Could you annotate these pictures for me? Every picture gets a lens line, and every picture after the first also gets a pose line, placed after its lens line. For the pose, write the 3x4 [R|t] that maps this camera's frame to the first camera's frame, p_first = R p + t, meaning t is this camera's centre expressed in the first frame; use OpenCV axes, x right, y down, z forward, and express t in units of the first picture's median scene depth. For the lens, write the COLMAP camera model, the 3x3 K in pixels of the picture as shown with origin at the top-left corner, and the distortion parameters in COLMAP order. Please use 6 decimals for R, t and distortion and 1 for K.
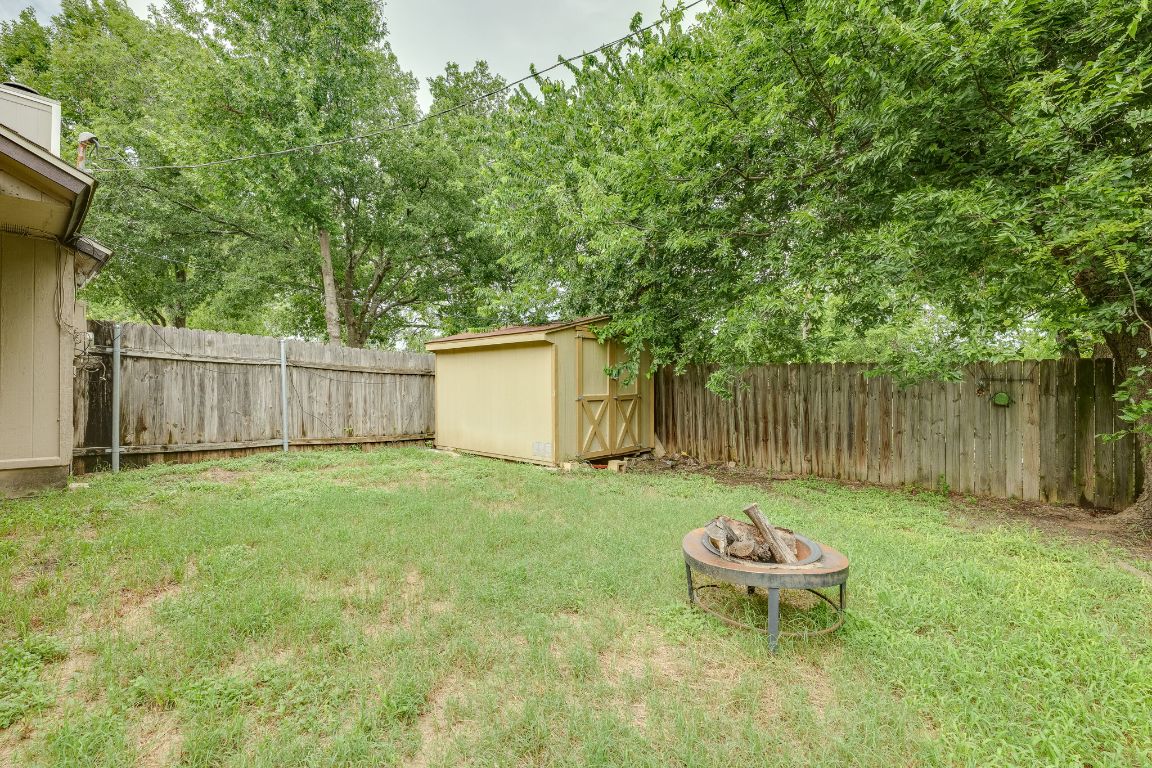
lens RADIAL K [[495.0, 0, 576.9], [0, 495.0, 386.0], [0, 0, 1]] dist [0.000694, 0.000059]
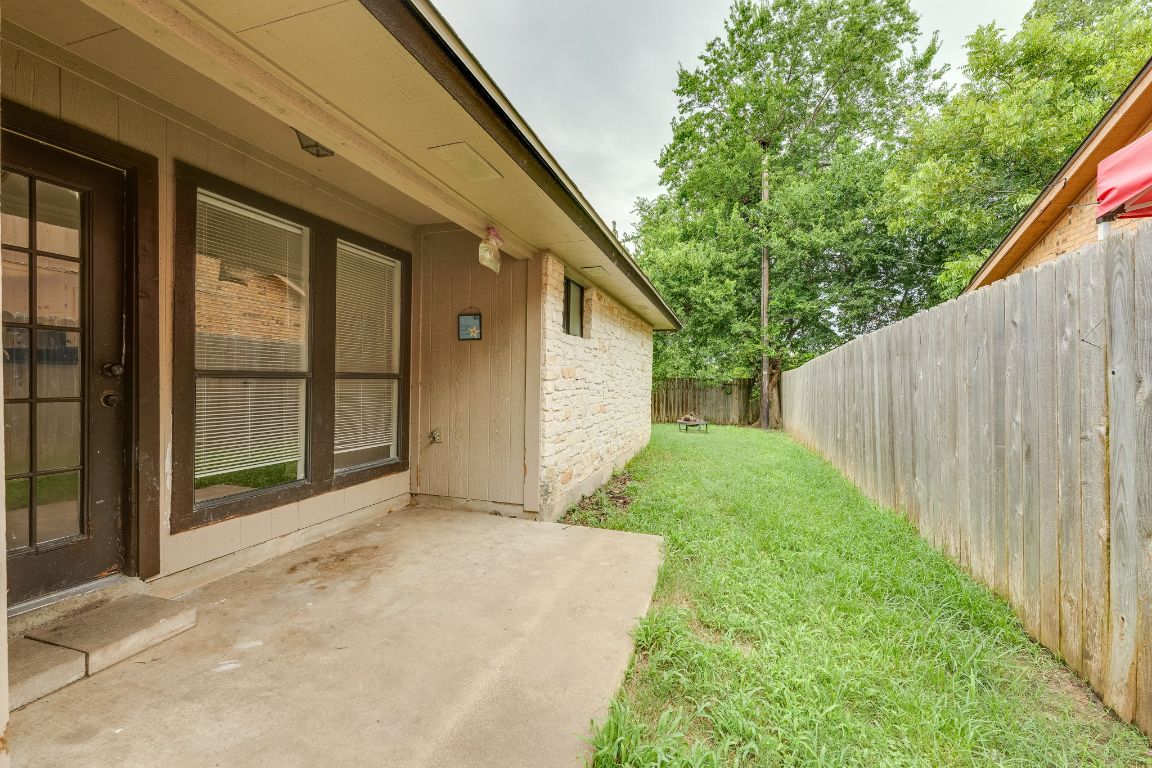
lens RADIAL K [[476.2, 0, 579.3], [0, 476.2, 389.0], [0, 0, 1]] dist [0.000244, -0.000071]
pose [[0.911753, -0.019816, 0.410261, -0.295734], [0.008273, 0.999519, 0.029893, -0.020655], [-0.410656, -0.023860, 0.911478, -0.323133]]
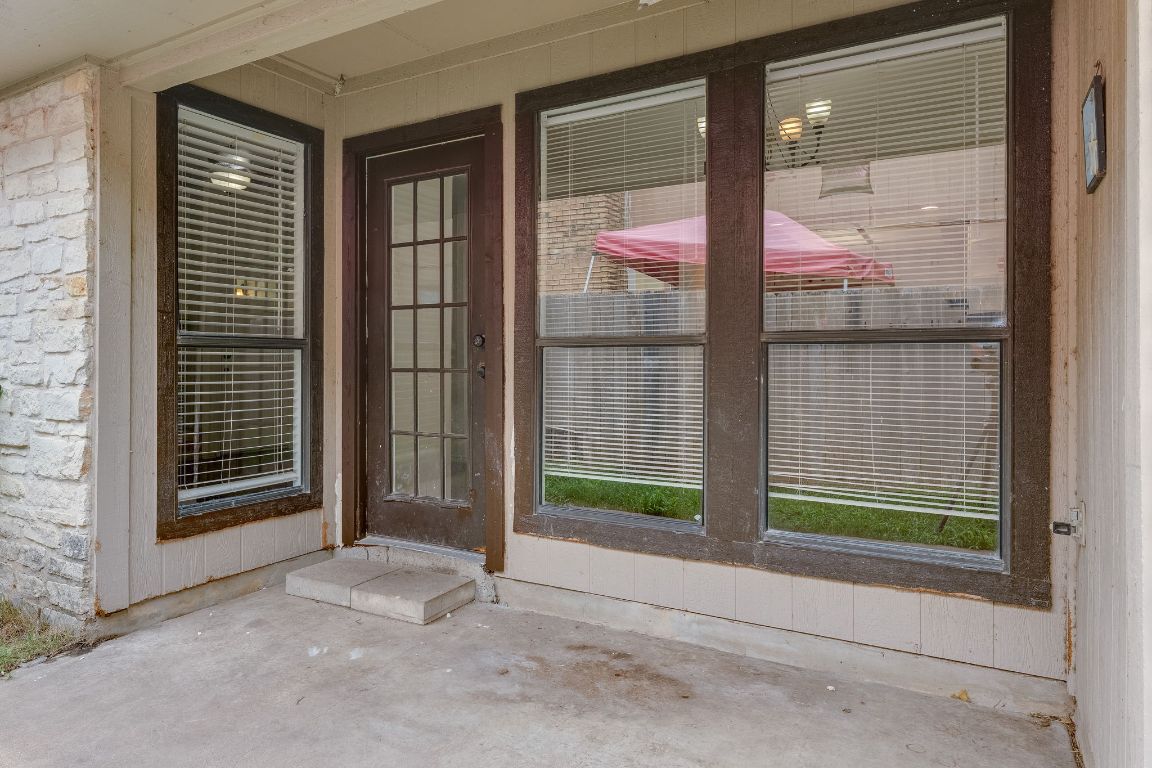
lens RADIAL K [[763.2, 0, 481.9], [0, 763.2, 359.3], [0, 0, 1]] dist [0.002659, 0.000850]
pose [[0.136898, -0.032074, -0.990066, -0.188197], [0.001417, 0.999481, -0.032183, -0.013770], [0.990584, 0.003003, 0.136872, -0.211894]]
